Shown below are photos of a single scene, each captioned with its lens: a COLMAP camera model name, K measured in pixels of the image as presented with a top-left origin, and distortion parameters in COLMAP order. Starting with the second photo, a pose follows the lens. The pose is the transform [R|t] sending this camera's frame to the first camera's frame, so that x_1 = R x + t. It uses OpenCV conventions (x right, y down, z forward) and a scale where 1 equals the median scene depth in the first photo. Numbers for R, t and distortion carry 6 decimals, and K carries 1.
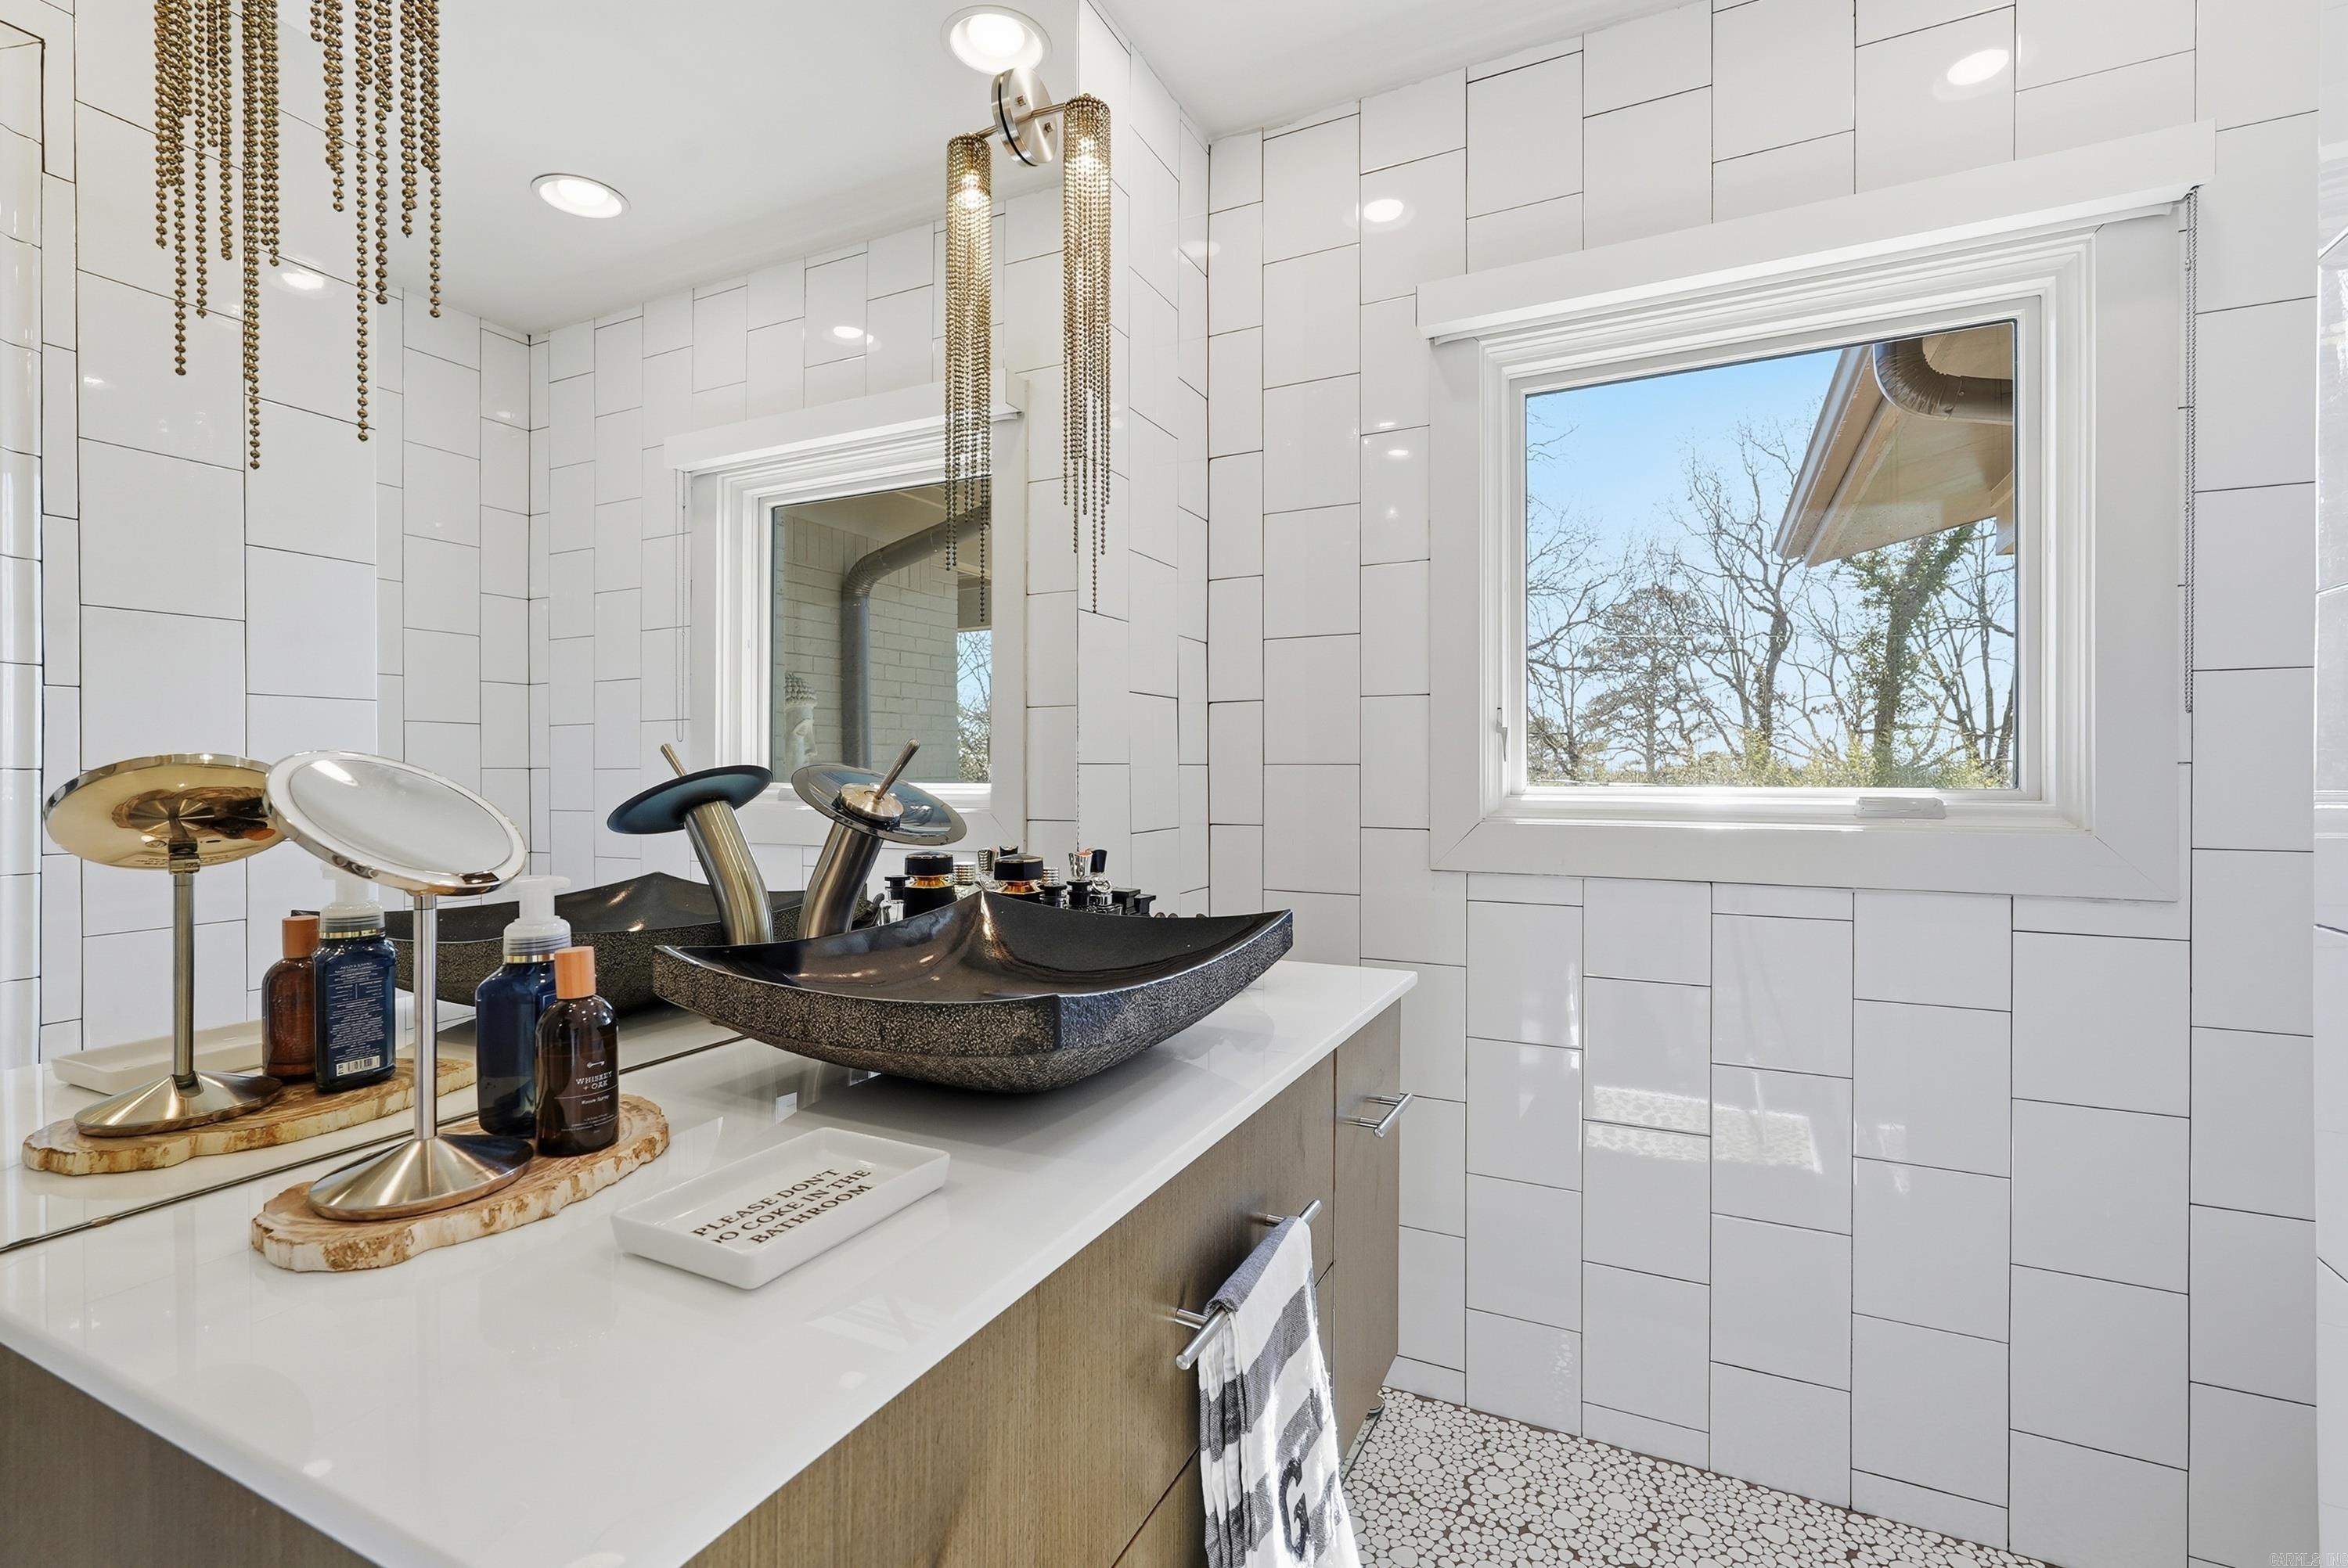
lens RADIAL K [[1045.3, 0, 1177.7], [0, 1045.3, 777.2], [0, 0, 1]] dist [-0.015648, 0.007424]
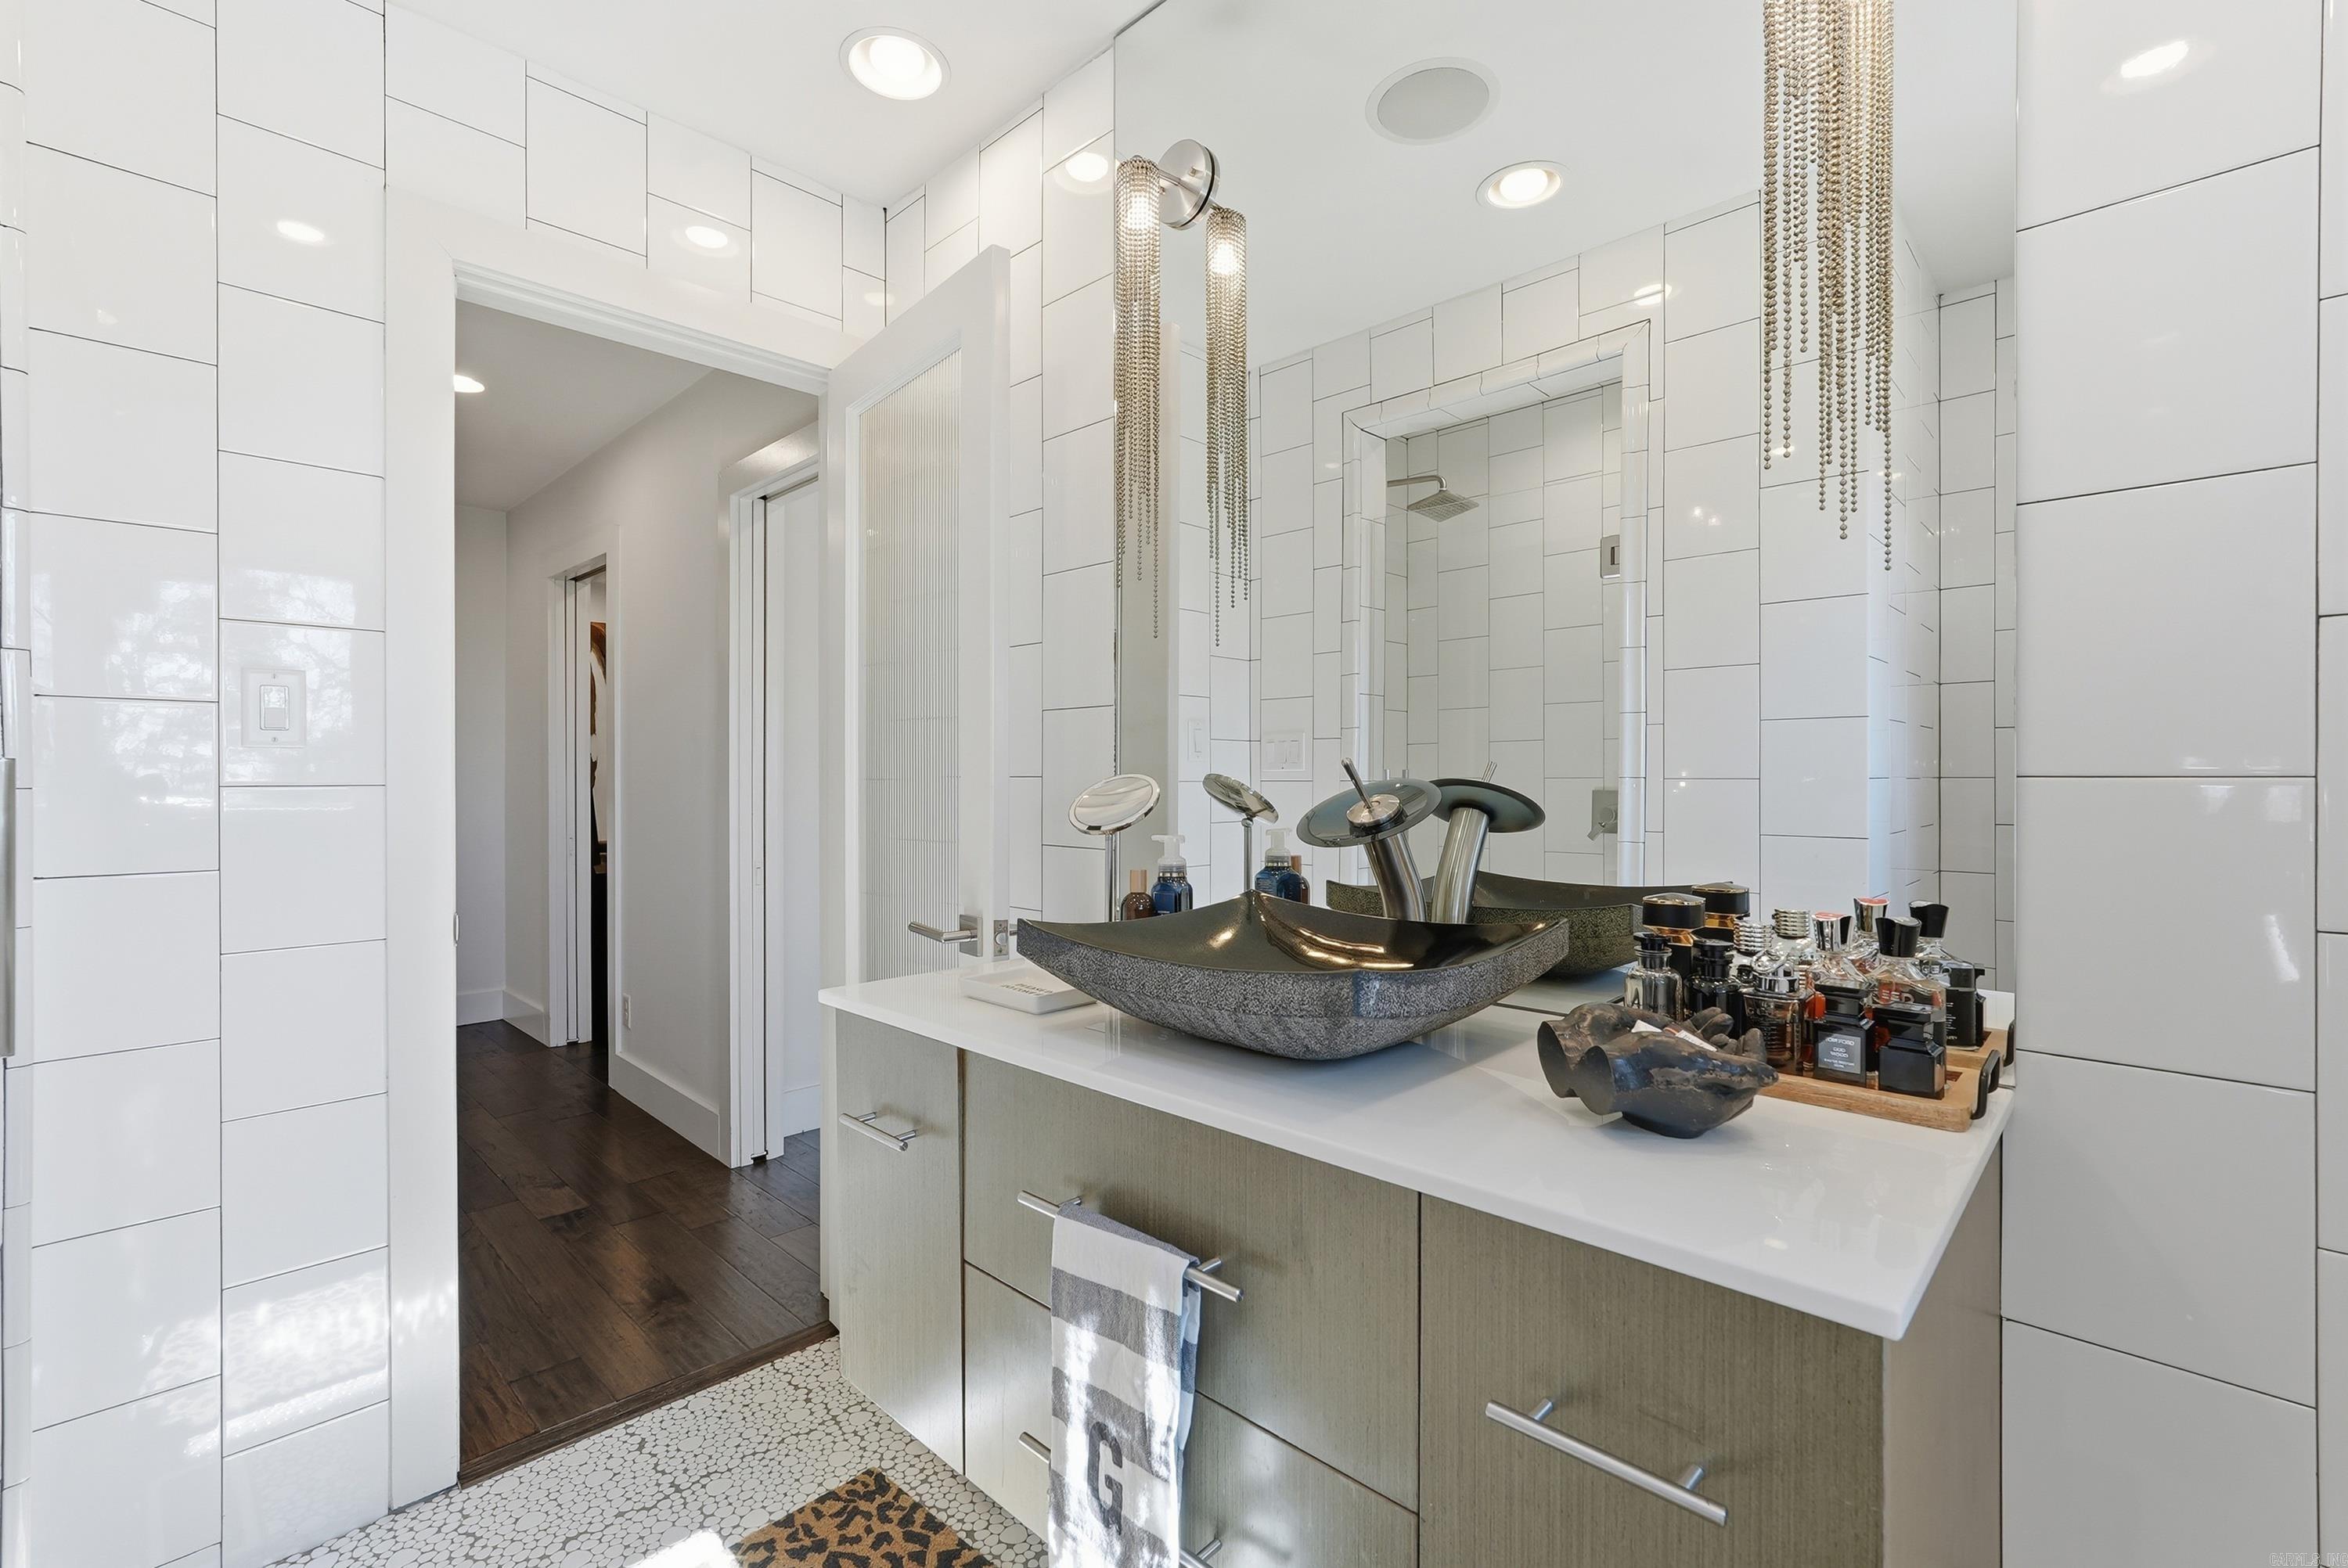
lens RADIAL K [[1045.3, 0, 1177.7], [0, 1045.3, 777.2], [0, 0, 1]] dist [-0.015648, 0.007424]
pose [[-0.303725, 0.007045, -0.952734, 0.951826], [0.002715, 0.999975, 0.006529, -0.012074], [0.952756, -0.000604, -0.303737, 1.209108]]
